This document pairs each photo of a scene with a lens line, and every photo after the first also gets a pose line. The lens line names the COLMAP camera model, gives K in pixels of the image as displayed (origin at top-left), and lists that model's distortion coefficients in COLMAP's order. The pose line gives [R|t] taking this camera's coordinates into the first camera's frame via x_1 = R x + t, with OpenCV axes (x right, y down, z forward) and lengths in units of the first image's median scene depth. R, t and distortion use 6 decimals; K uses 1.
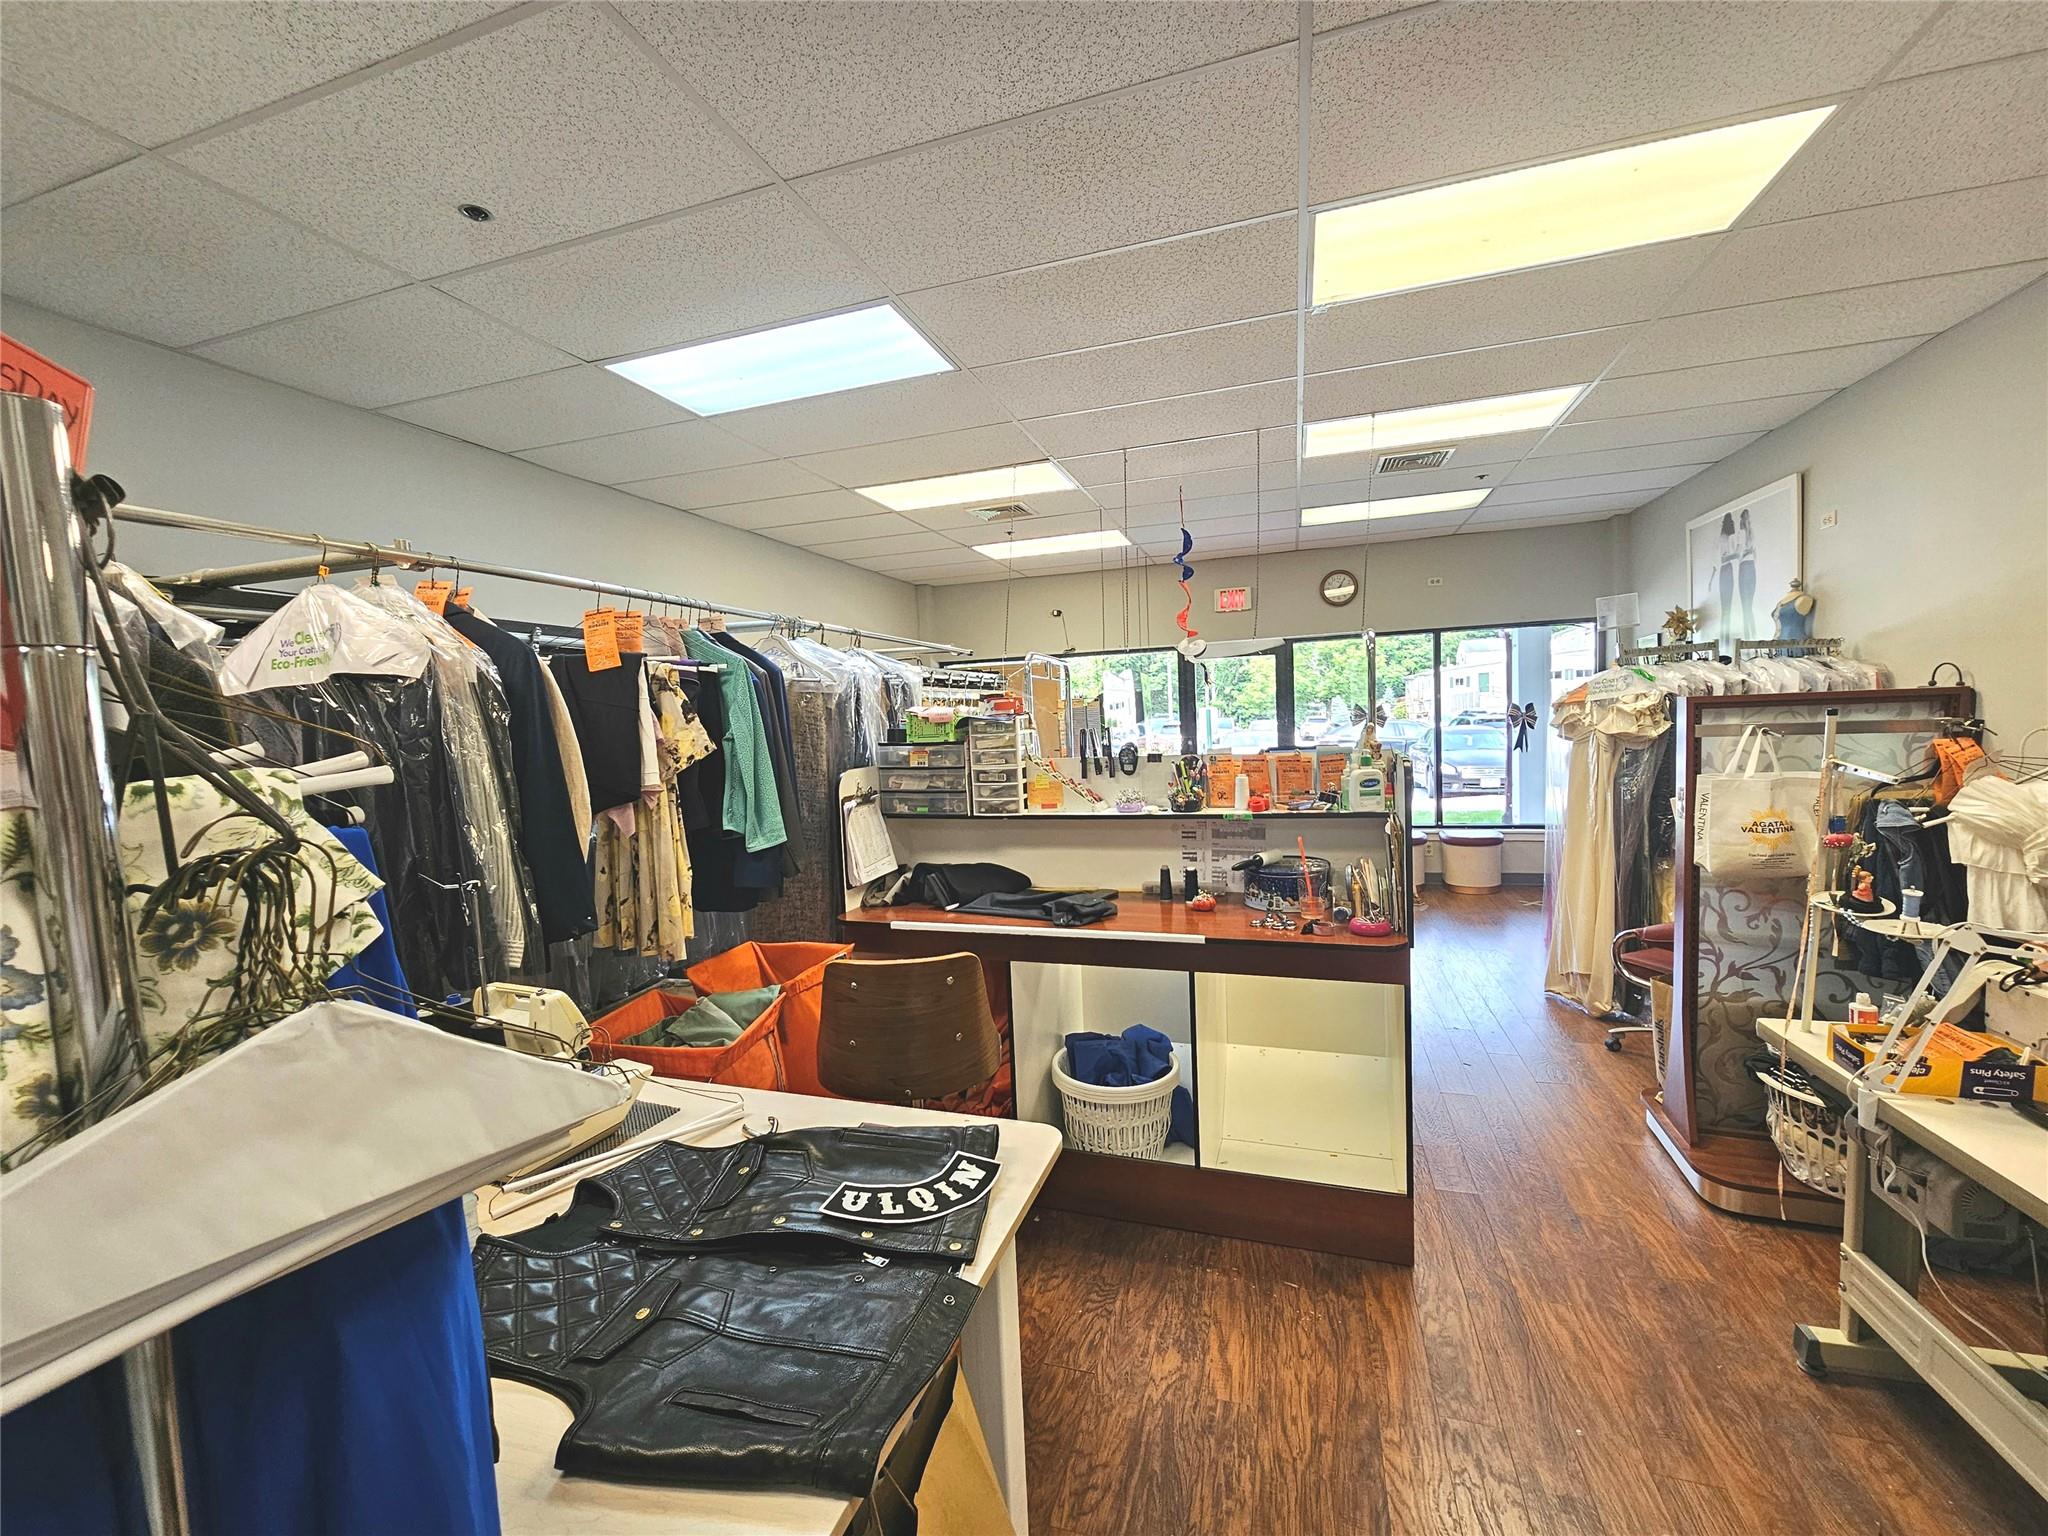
lens RADIAL K [[832.9, 0, 1020.9], [0, 832.9, 772.7], [0, 0, 1]] dist [-0.005496, 0.000103]
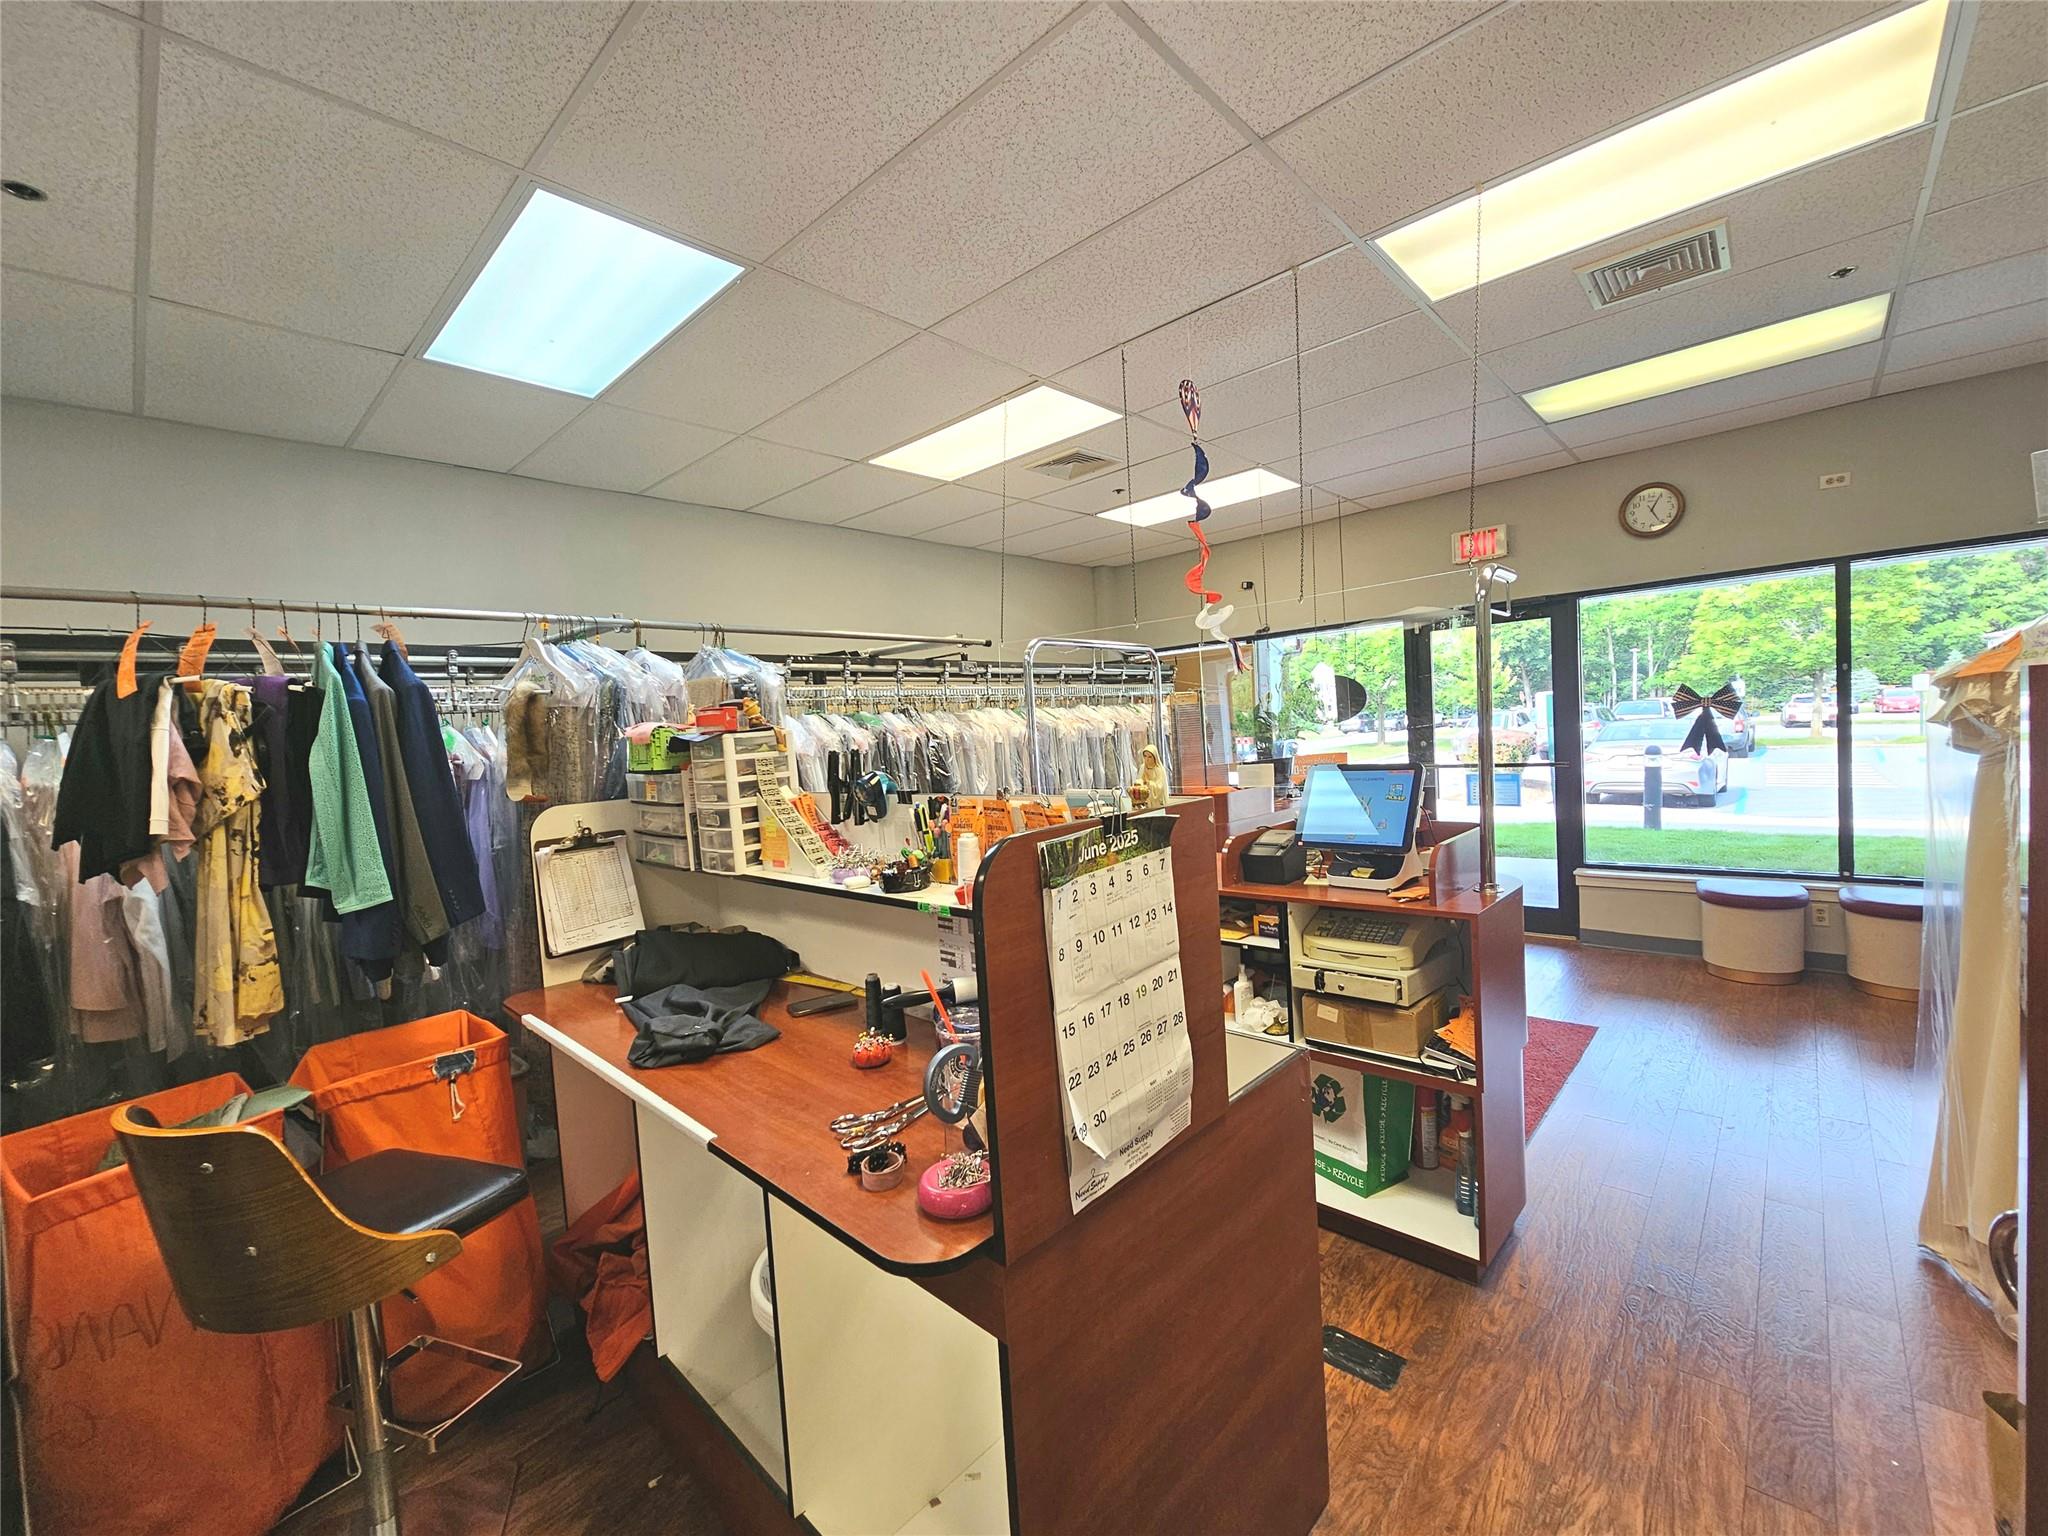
lens RADIAL K [[832.9, 0, 1019.0], [0, 832.9, 774.6], [0, 0, 1]] dist [-0.005496, 0.000103]
pose [[0.906432, 0.007656, -0.422282, 0.365738], [-0.003219, 0.999932, 0.011220, -0.030362], [0.422340, -0.008811, 0.906395, 0.332256]]
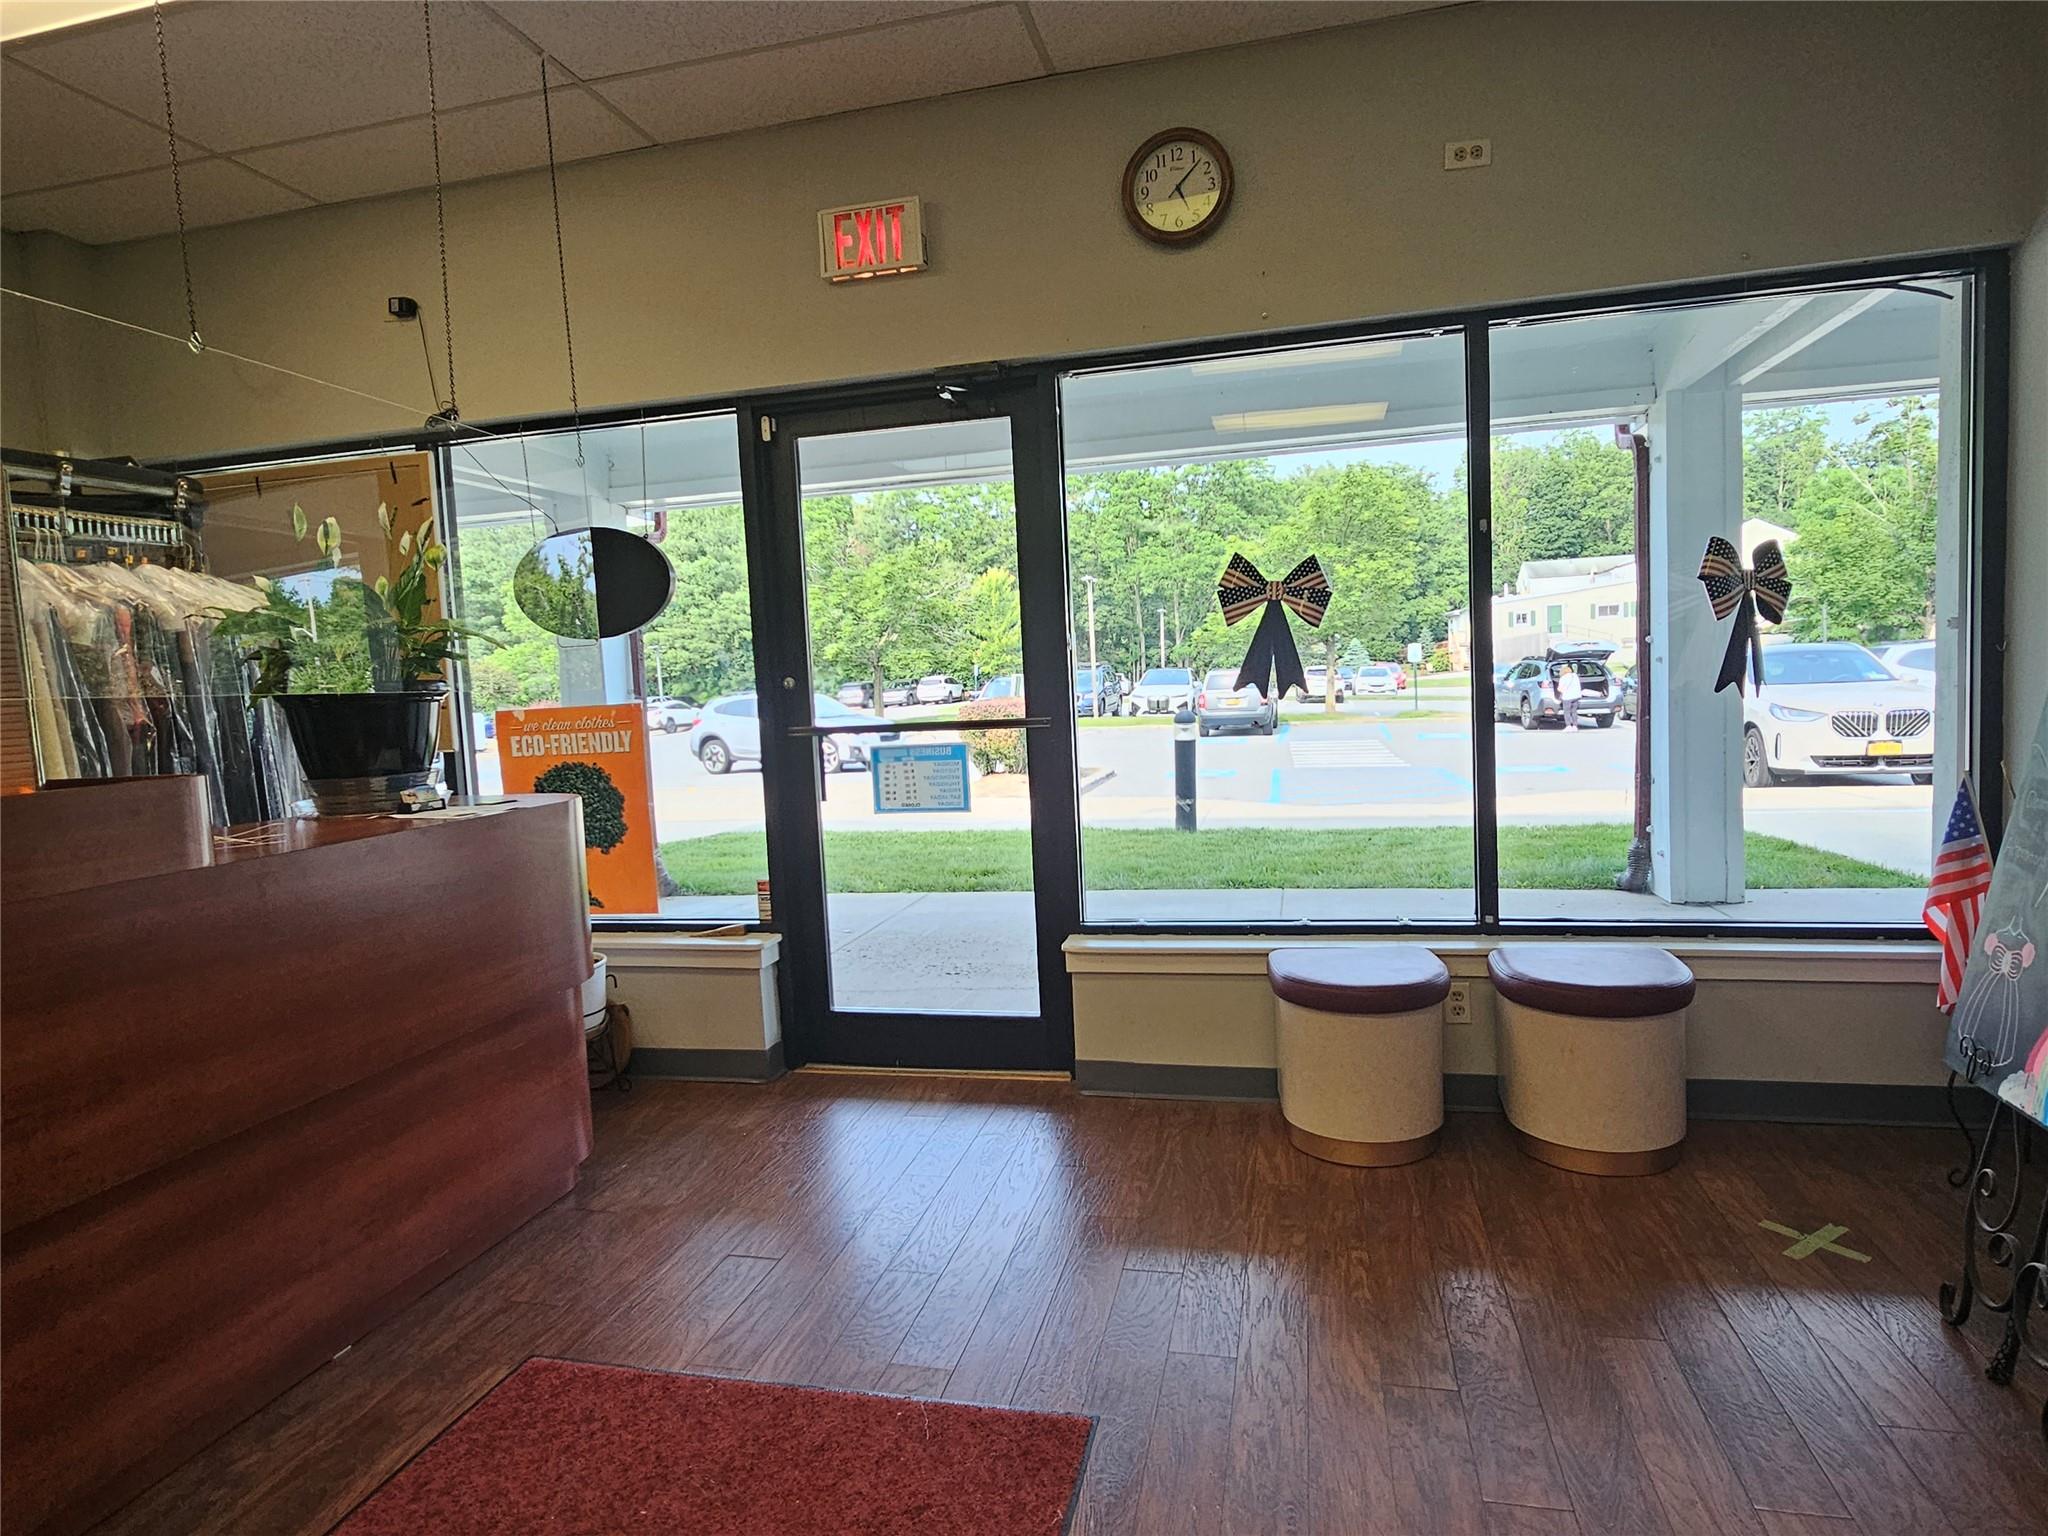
lens RADIAL K [[1166.0, 0, 1021.8], [0, 1166.0, 760.5], [0, 0, 1]] dist [-0.005087, -0.000111]
pose [[0.996740, -0.013574, 0.079534, 0.503933], [0.013084, 0.999892, 0.006679, -0.011836], [-0.079616, -0.005616, 0.996810, 0.991166]]
